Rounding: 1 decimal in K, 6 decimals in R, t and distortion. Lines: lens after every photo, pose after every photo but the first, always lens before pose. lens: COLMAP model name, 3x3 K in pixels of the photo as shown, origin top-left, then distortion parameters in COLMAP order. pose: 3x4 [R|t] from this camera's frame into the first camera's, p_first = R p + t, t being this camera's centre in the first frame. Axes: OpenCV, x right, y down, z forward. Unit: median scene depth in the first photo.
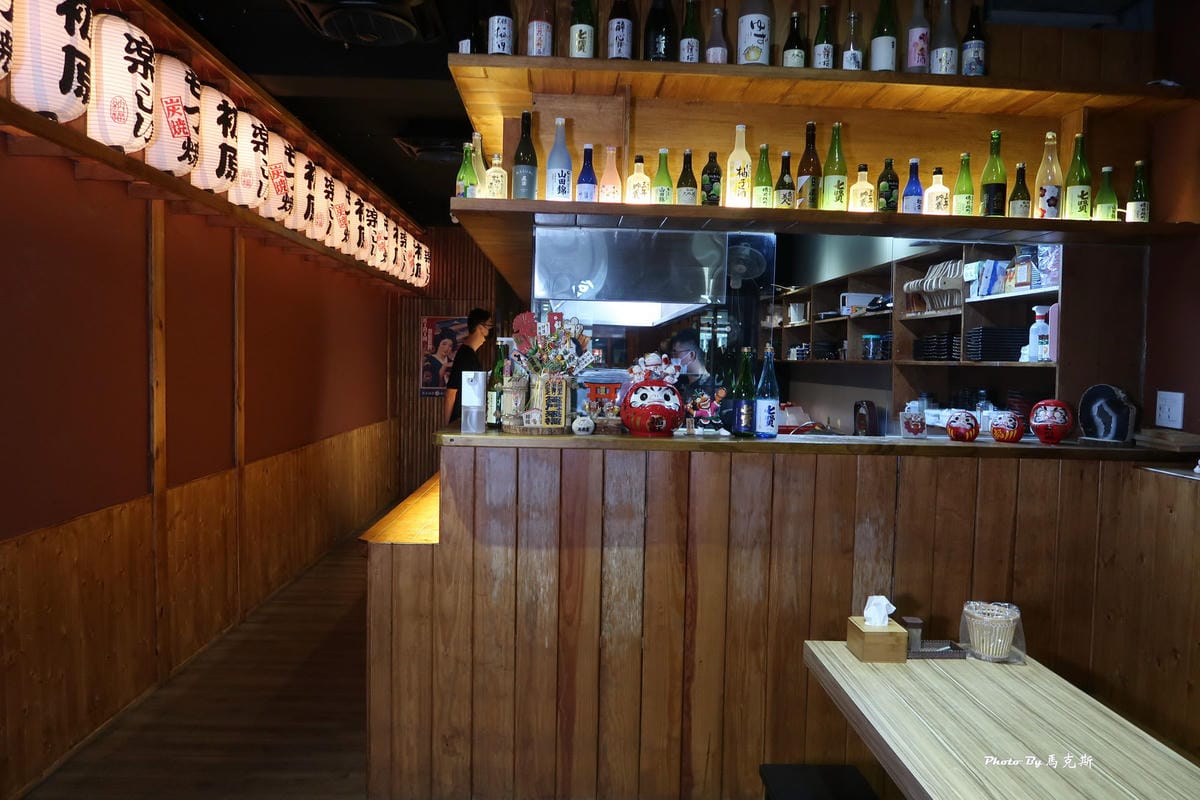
lens RADIAL K [[823.7, 0, 606.7], [0, 823.7, 388.8], [0, 0, 1]] dist [-0.017892, 0.012906]
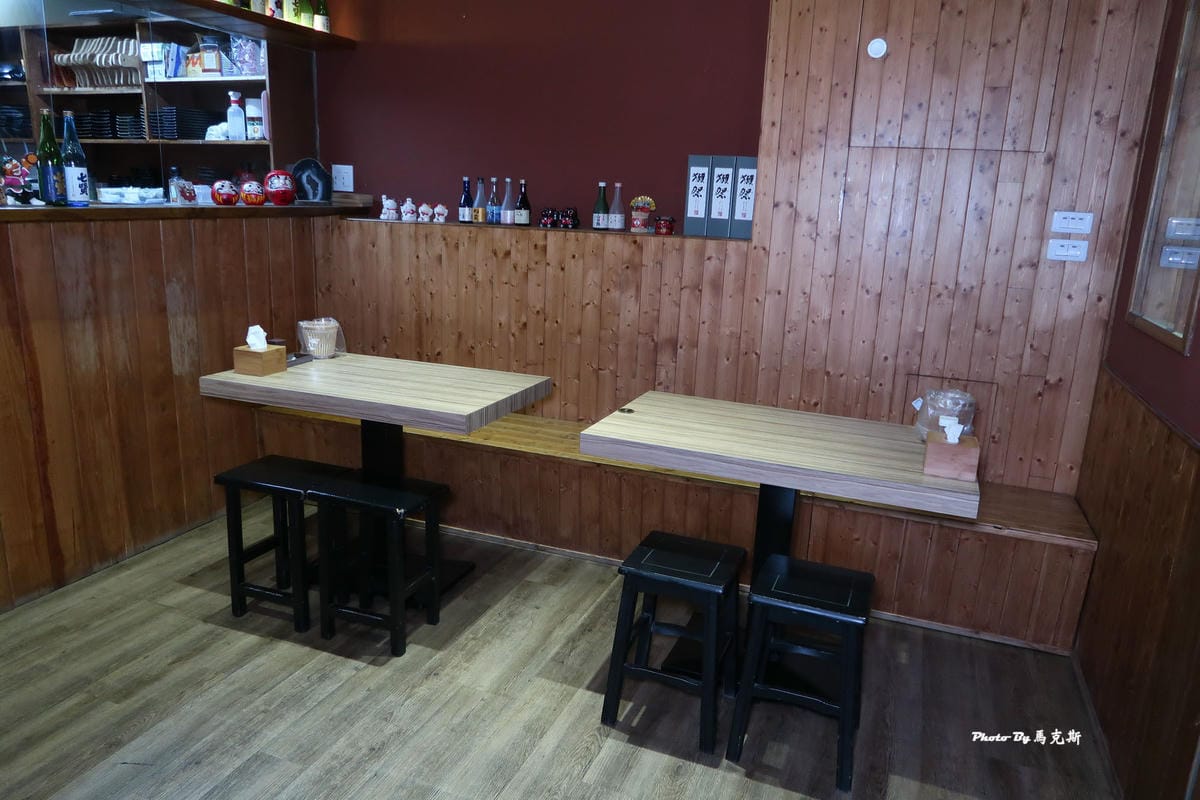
lens RADIAL K [[823.7, 0, 581.8], [0, 823.7, 383.1], [0, 0, 1]] dist [-0.017892, 0.012906]
pose [[0.409841, -0.219916, 0.885250, -0.479629], [0.013749, 0.971881, 0.235072, 0.042649], [-0.912053, -0.084171, 0.401340, 0.037896]]
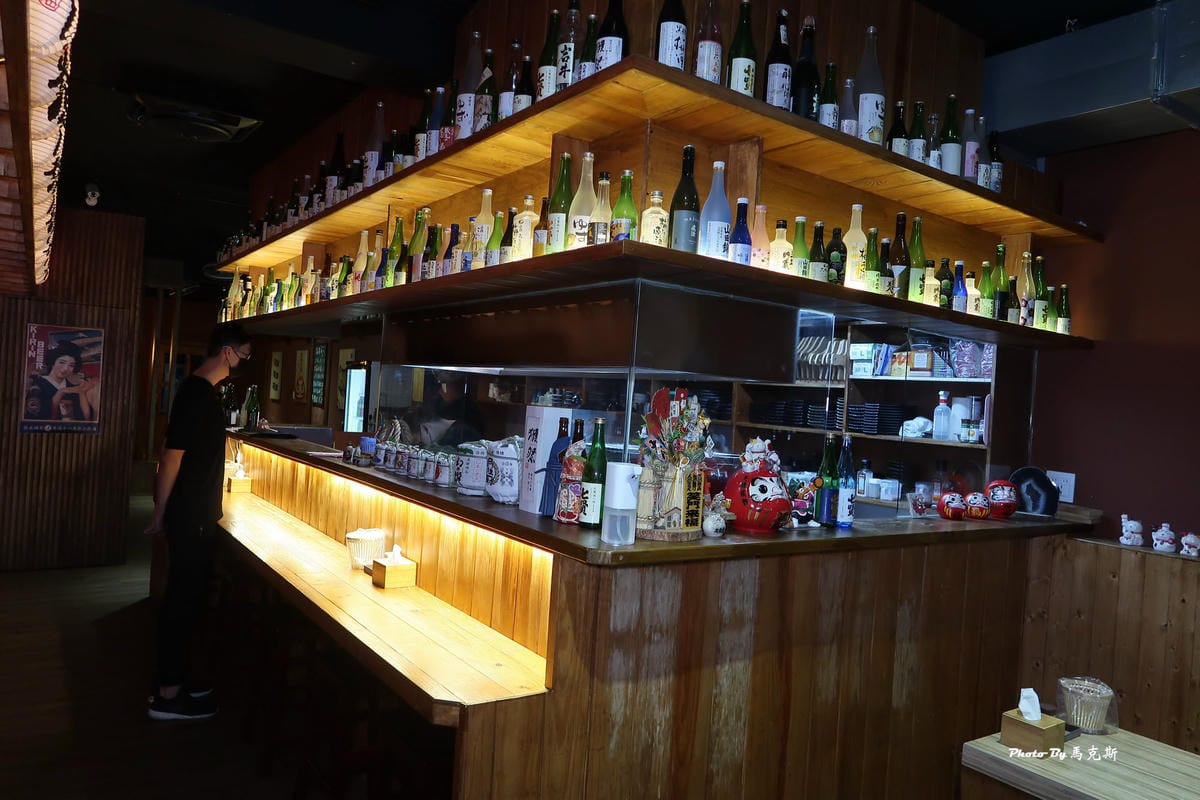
lens RADIAL K [[823.7, 0, 609.7], [0, 823.7, 395.4], [0, 0, 1]] dist [-0.017892, 0.012906]
pose [[0.844747, 0.037792, 0.533830, -0.561922], [-0.028368, 0.999263, -0.025852, -0.062220], [-0.534414, 0.006694, 0.845196, 0.333224]]
